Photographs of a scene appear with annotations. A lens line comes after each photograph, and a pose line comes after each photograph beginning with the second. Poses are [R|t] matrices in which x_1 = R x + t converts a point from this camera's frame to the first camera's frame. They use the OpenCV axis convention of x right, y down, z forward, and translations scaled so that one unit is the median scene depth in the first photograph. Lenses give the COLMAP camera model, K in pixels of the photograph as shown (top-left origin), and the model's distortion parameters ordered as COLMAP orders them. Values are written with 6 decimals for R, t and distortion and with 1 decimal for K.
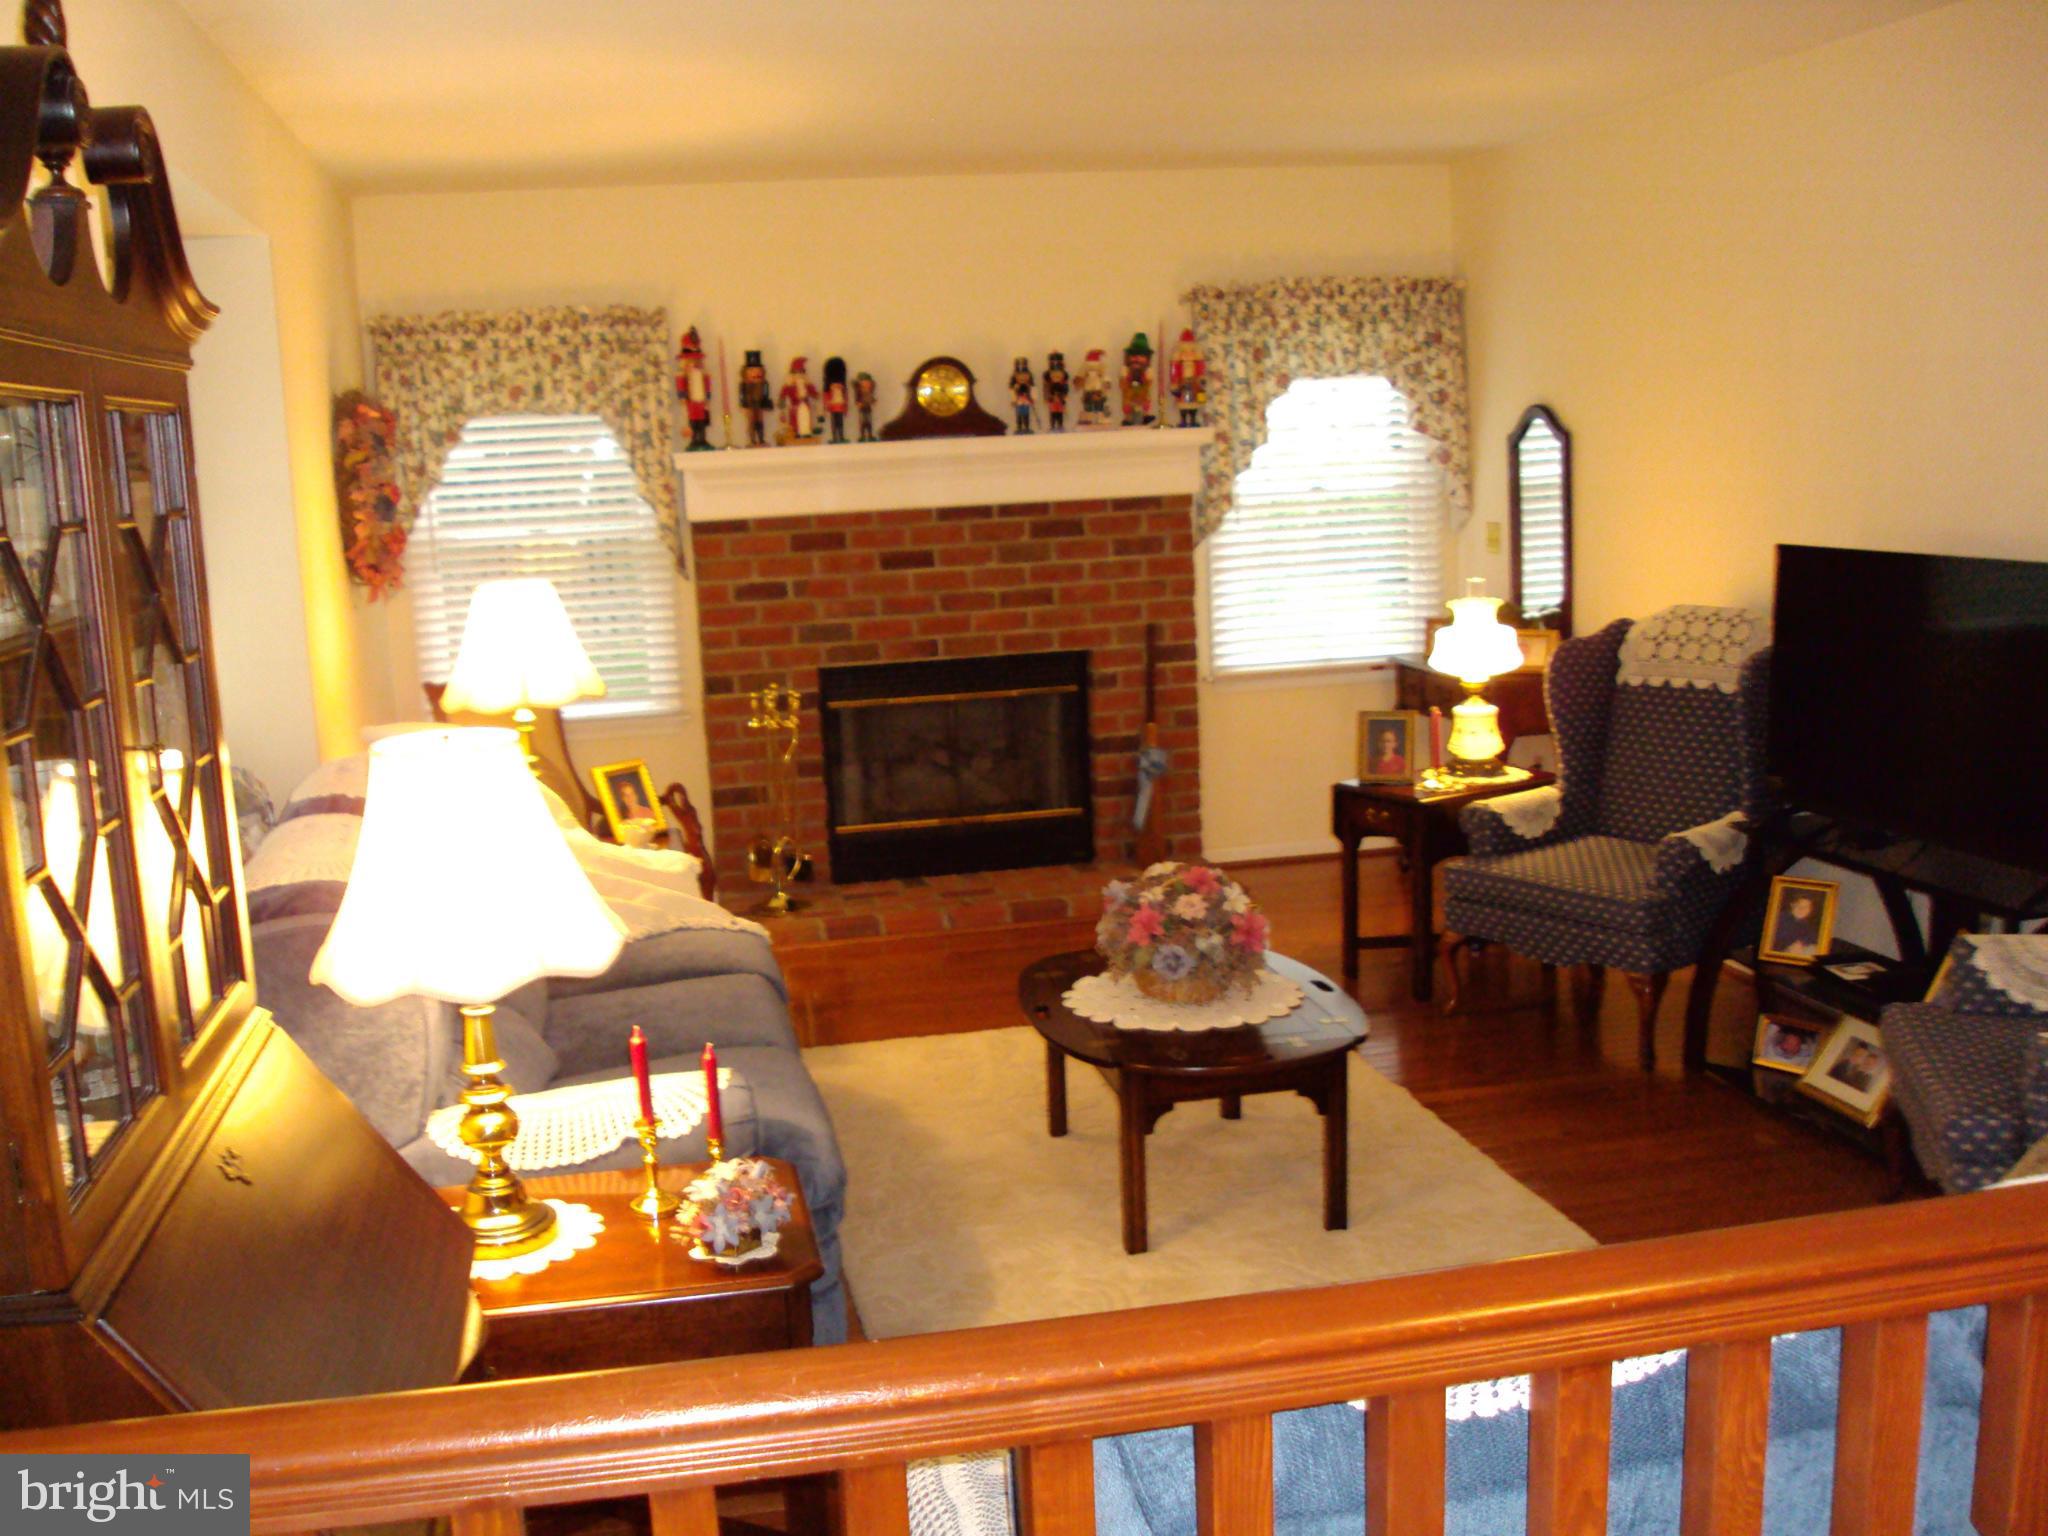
lens RADIAL K [[1989.6, 0, 933.3], [0, 1989.6, 830.4], [0, 0, 1]] dist [-0.125360, 0.083900]
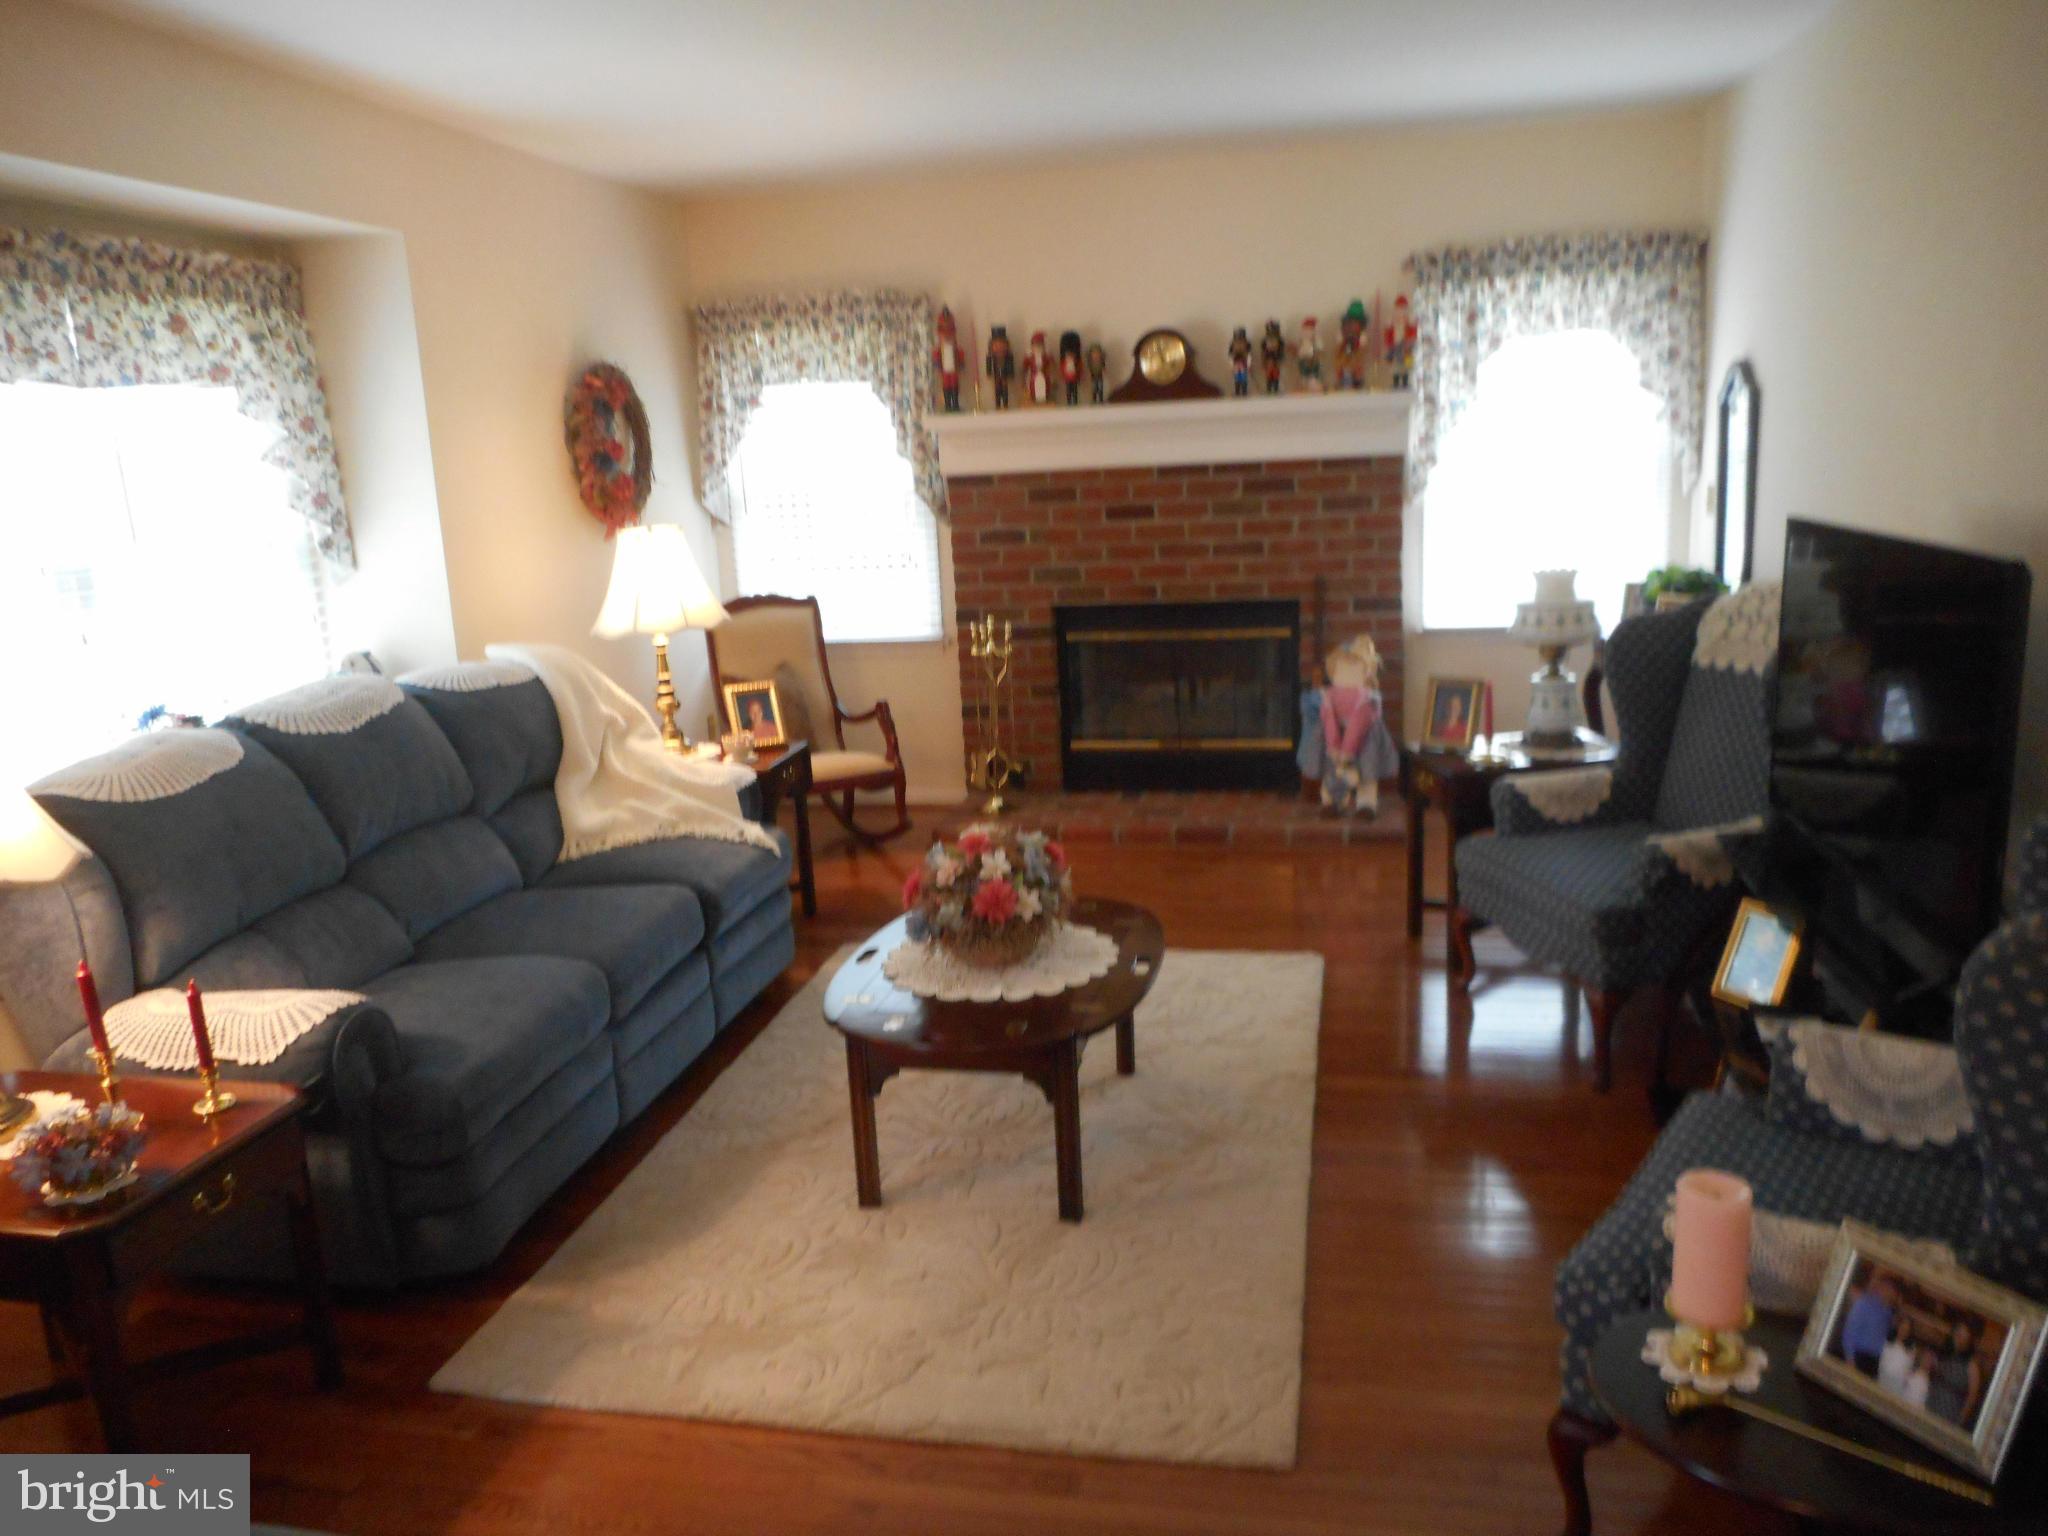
lens RADIAL K [[1507.7, 0, 1024.0], [0, 1507.7, 768.0], [0, 0, 1]] dist [-0.011676, 0.006256]
pose [[0.927222, 0.082698, -0.365268, 0.262054], [-0.066913, 0.996204, 0.055689, -0.036090], [0.368486, -0.027195, 0.929235, 0.181674]]
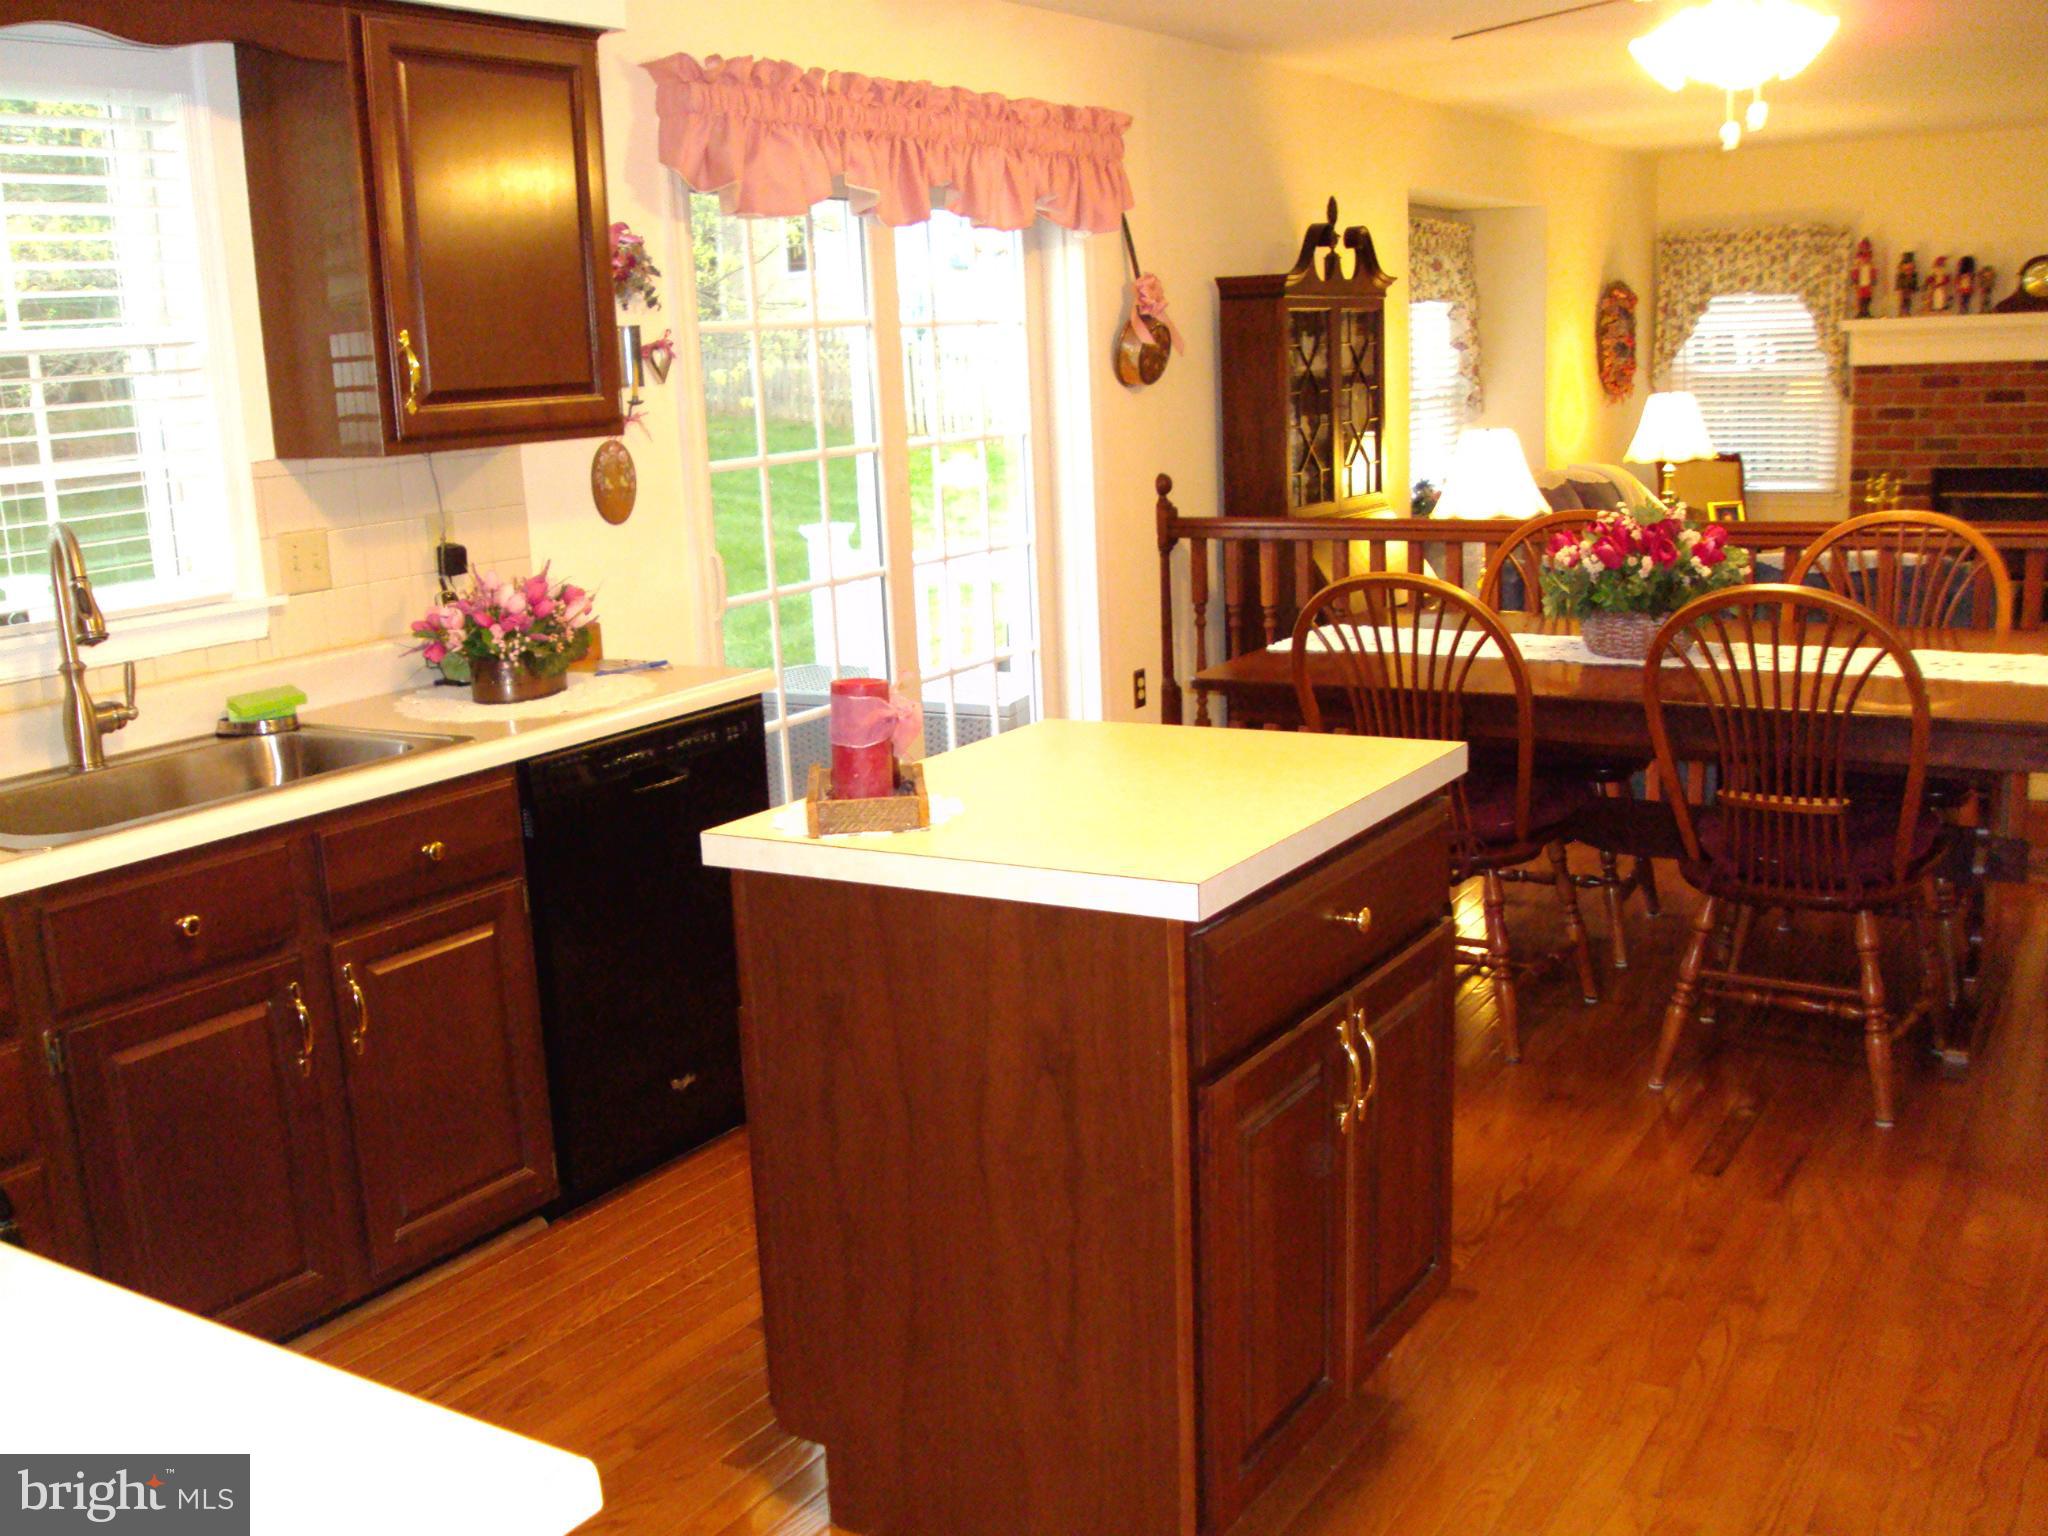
lens RADIAL K [[1989.6, 0, 933.3], [0, 1989.6, 830.4], [0, 0, 1]] dist [-0.125360, 0.083900]
pose [[0.716584, 0.168837, -0.676758, 0.439398], [-0.116543, 0.985604, 0.122487, 0.098030], [0.687696, -0.008901, 0.725945, -0.575292]]
